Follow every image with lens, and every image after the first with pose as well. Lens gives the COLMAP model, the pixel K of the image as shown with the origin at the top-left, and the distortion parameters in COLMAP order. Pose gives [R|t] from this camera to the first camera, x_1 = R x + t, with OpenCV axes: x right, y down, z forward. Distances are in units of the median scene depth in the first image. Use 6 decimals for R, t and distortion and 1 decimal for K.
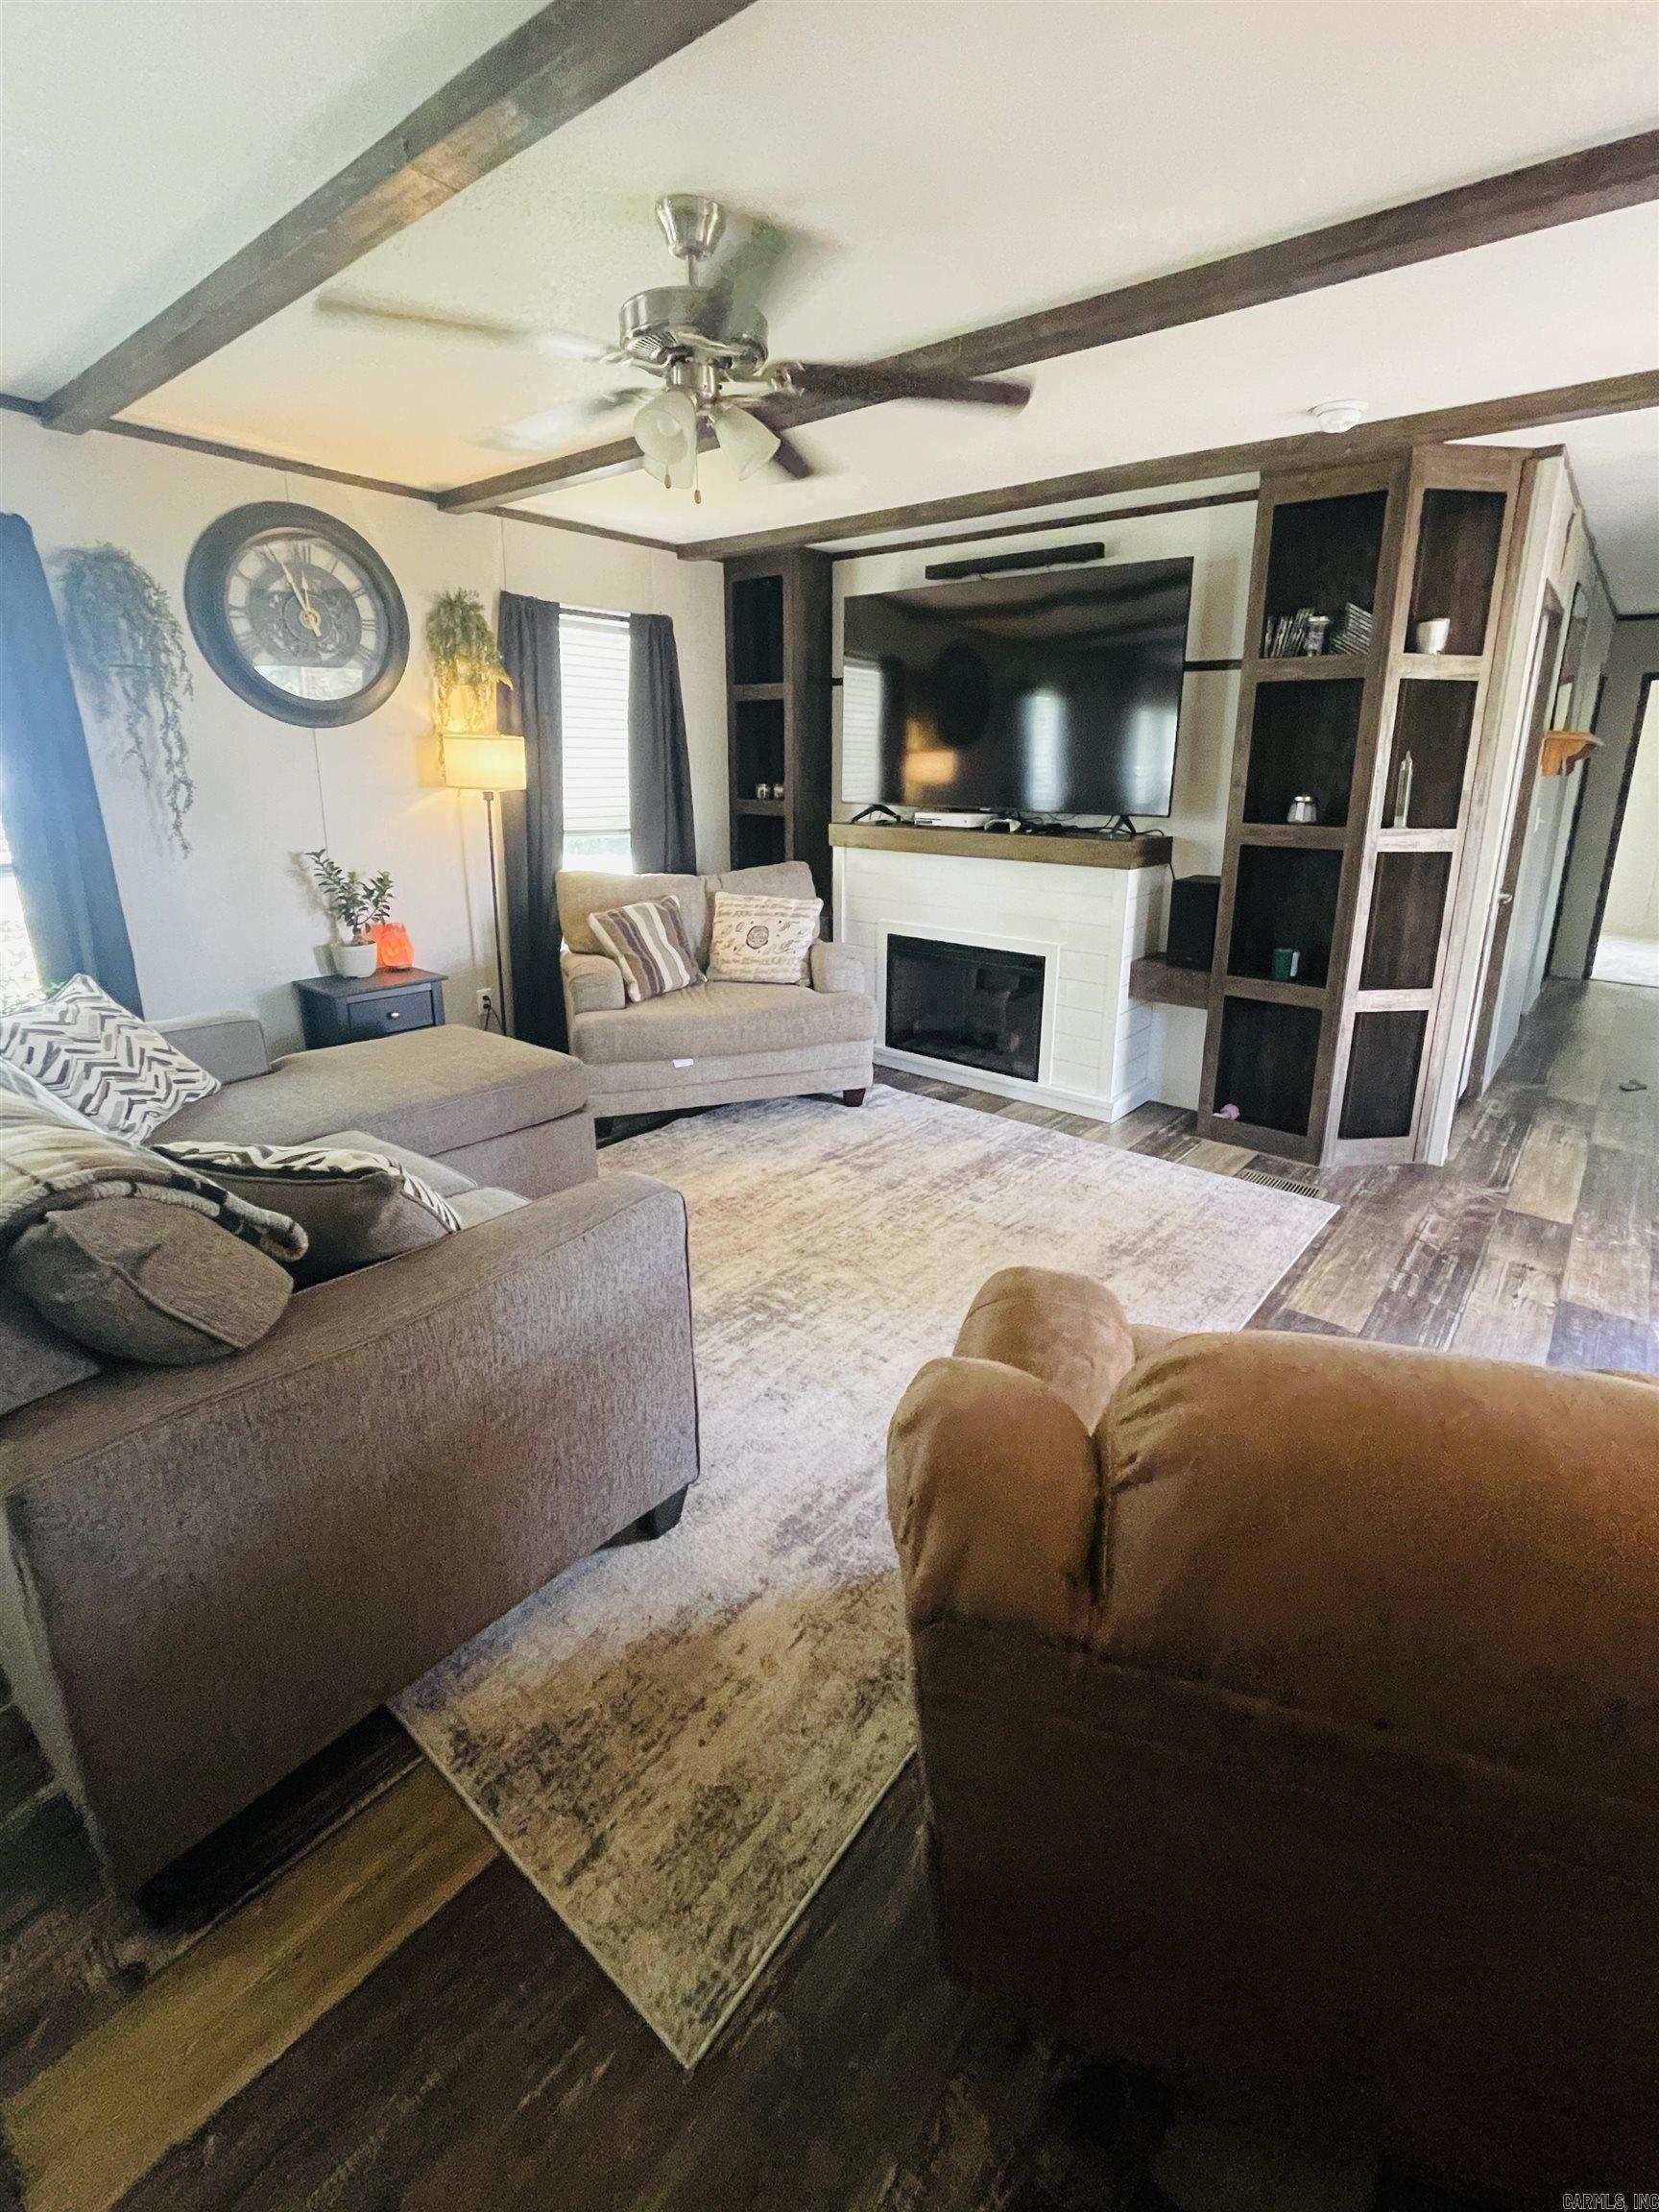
lens RADIAL K [[932.9, 0, 829.5], [0, 932.9, 1106.0], [0, 0, 1]] dist [-0.007146, 0.000127]
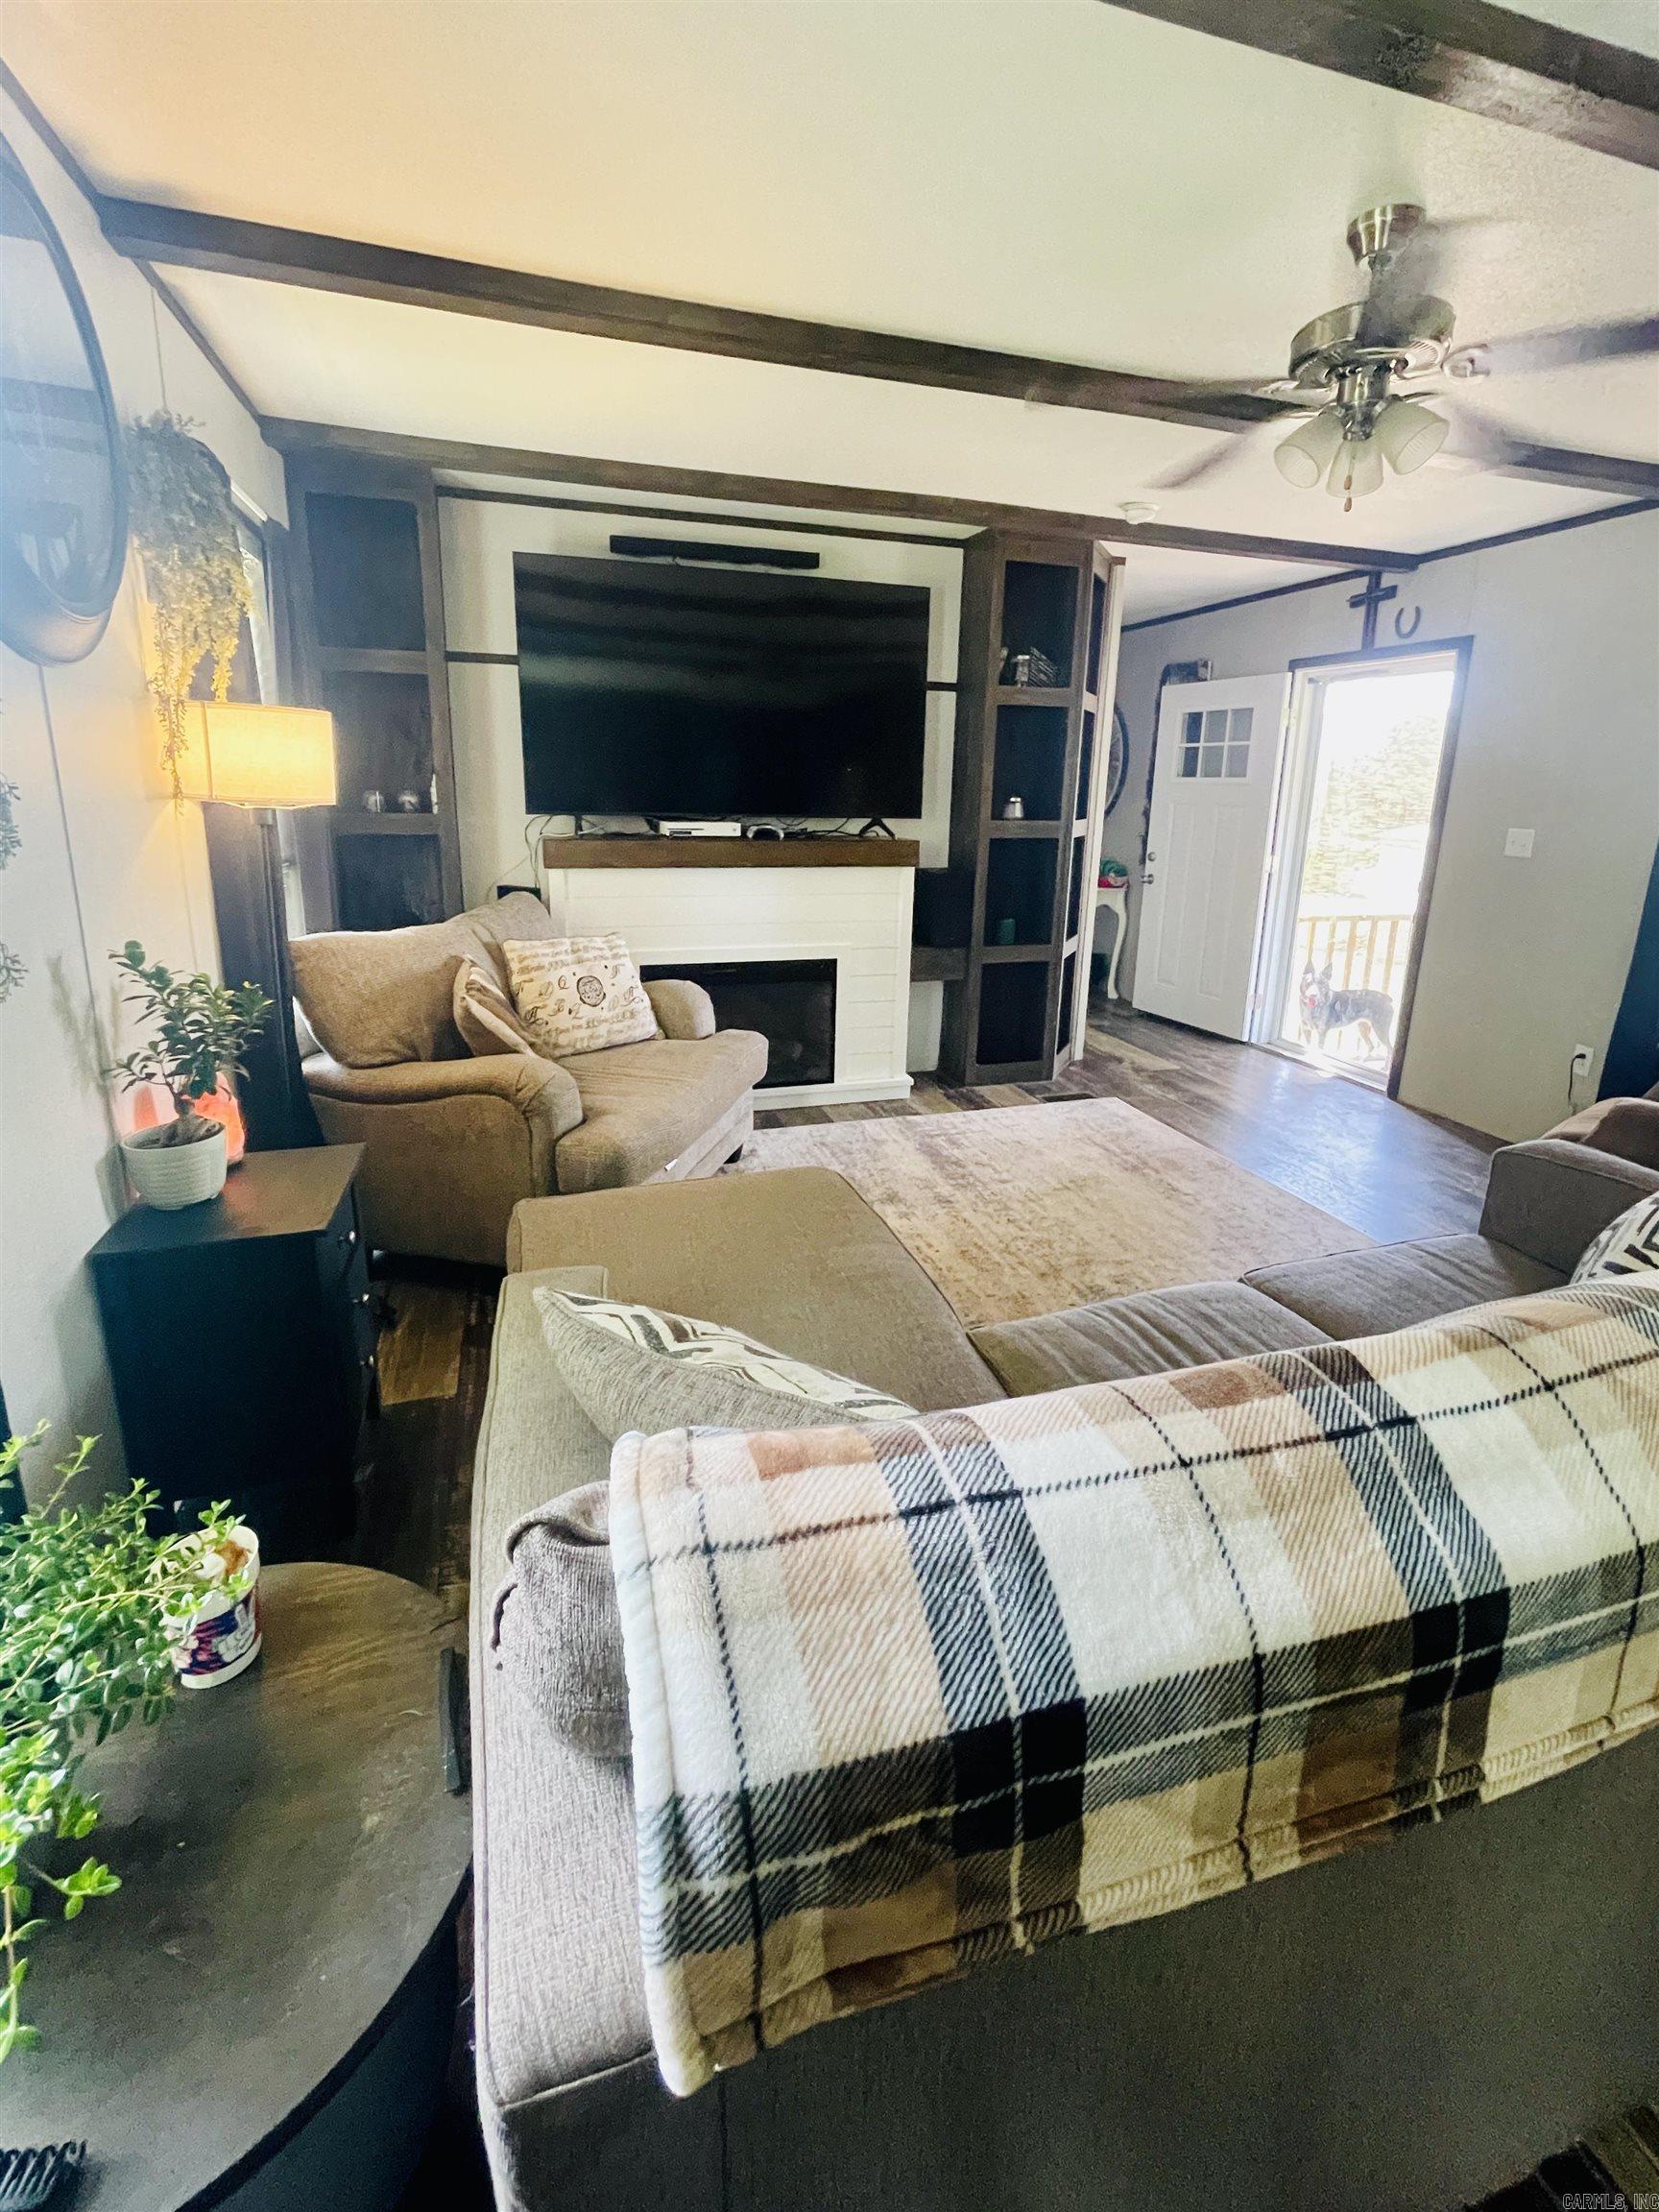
lens RADIAL K [[956.8, 0, 829.5], [0, 956.8, 1106.0], [0, 0, 1]] dist [0.009746, -0.000002]
pose [[0.544308, -0.268868, 0.794631, -0.727935], [0.278665, 0.951407, 0.131033, -0.164619], [-0.791249, 0.150114, 0.592783, 0.463097]]
